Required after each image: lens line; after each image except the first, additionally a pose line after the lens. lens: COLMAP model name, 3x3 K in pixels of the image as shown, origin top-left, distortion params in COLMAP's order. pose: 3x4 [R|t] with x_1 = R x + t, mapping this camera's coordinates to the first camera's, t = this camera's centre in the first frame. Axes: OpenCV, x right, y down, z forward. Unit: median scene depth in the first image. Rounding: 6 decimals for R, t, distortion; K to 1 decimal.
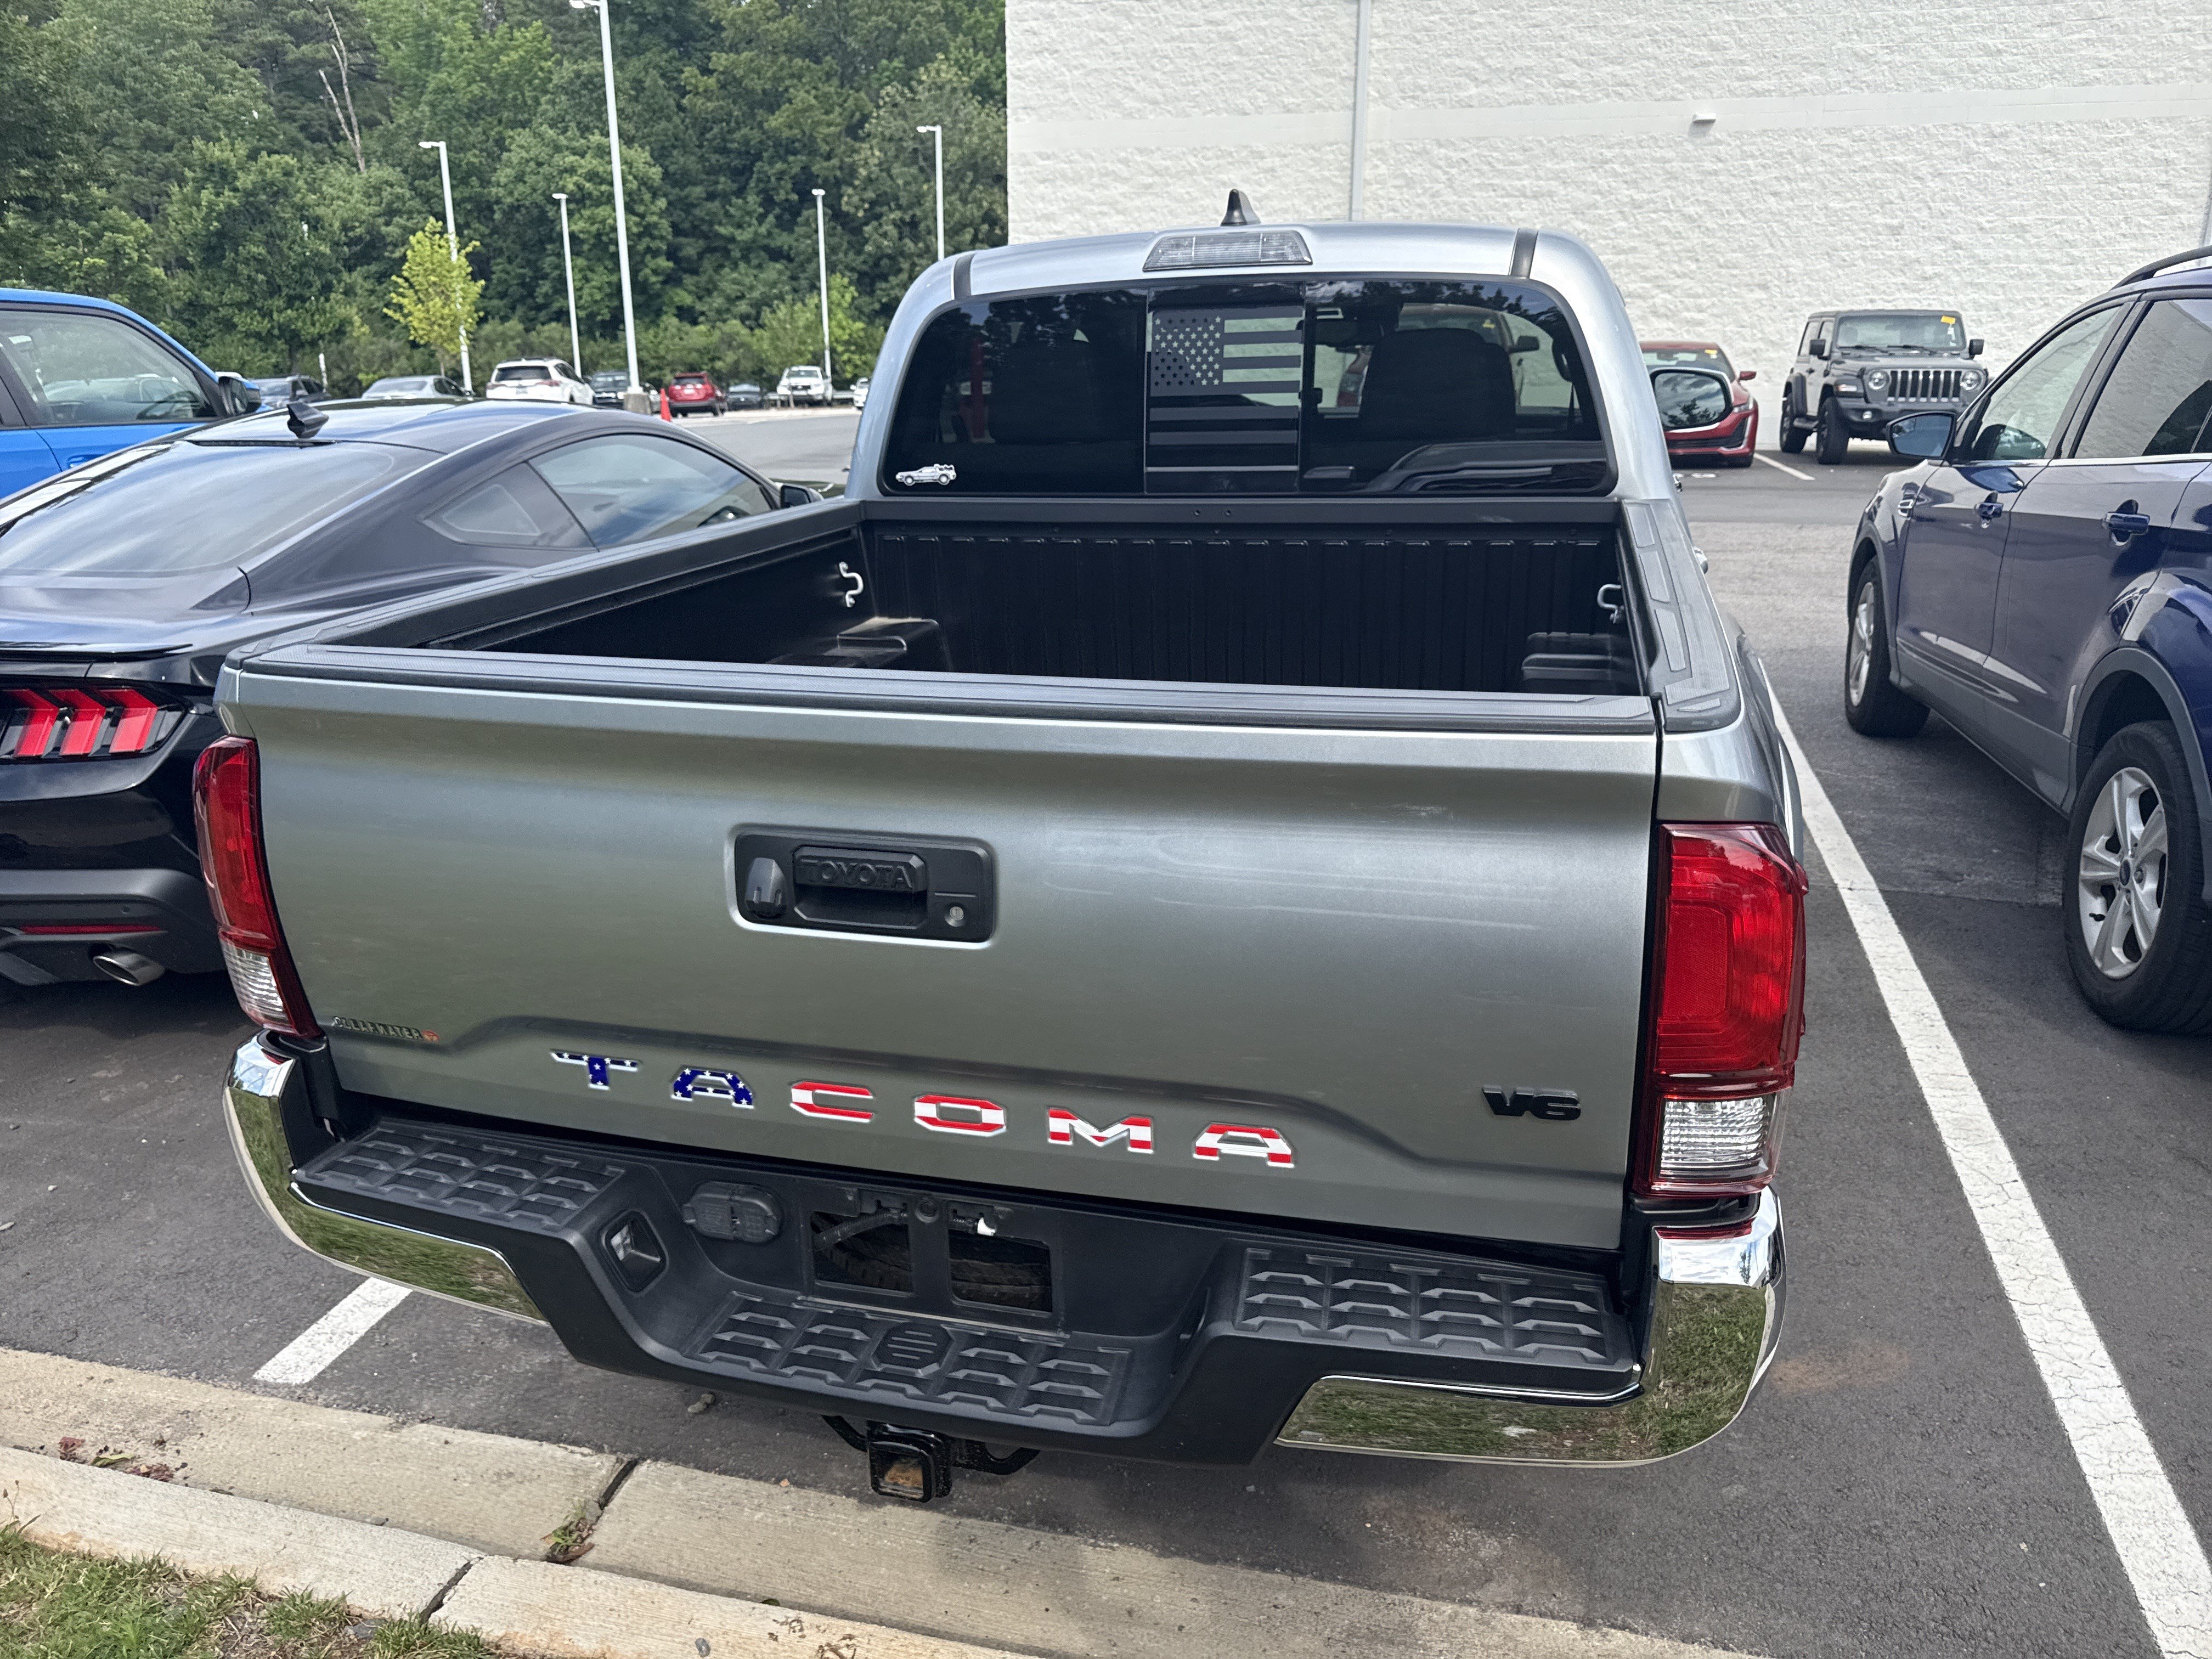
lens RADIAL K [[1584.7, 0, 1121.4], [0, 1584.7, 812.4], [0, 0, 1]] dist [0.020031, -0.023329]
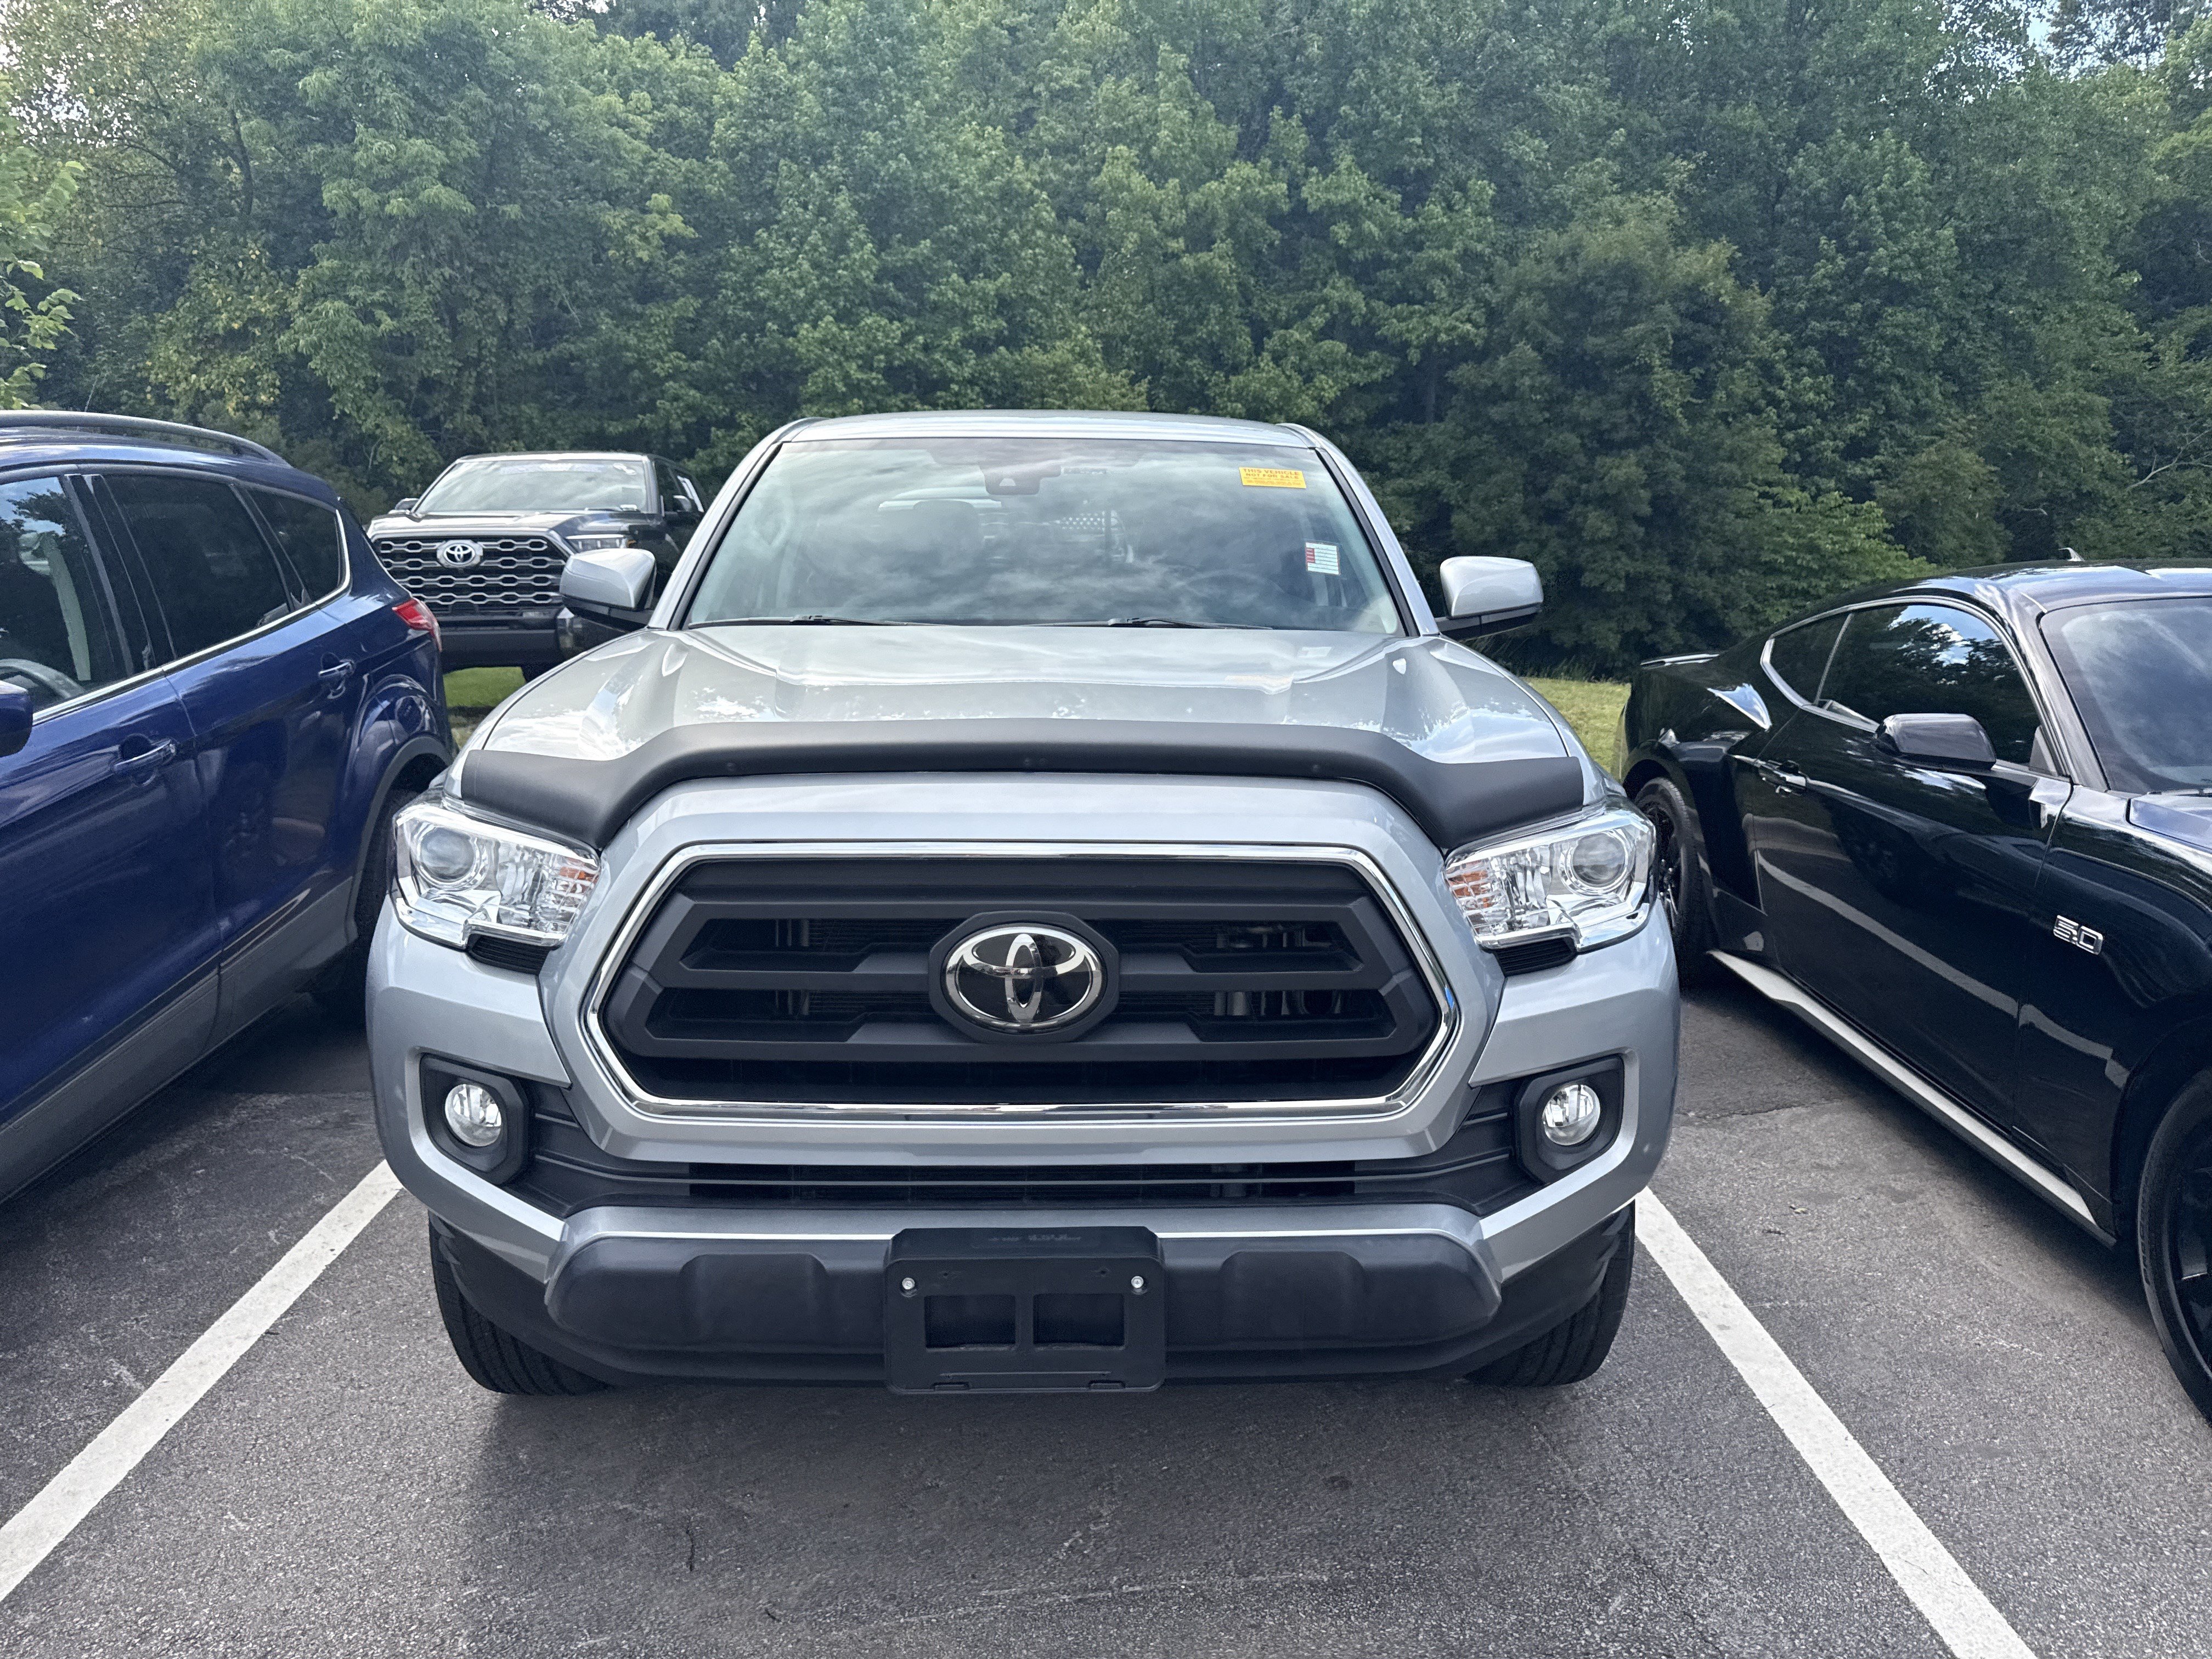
lens RADIAL K [[1584.7, 0, 1109.8], [0, 1584.7, 817.4], [0, 0, 1]] dist [0.020031, -0.023329]
pose [[-0.958472, 0.069822, -0.276507, 0.229982], [-0.068207, 0.885305, 0.459981, -0.355327], [0.276910, 0.459738, -0.843778, 1.181253]]
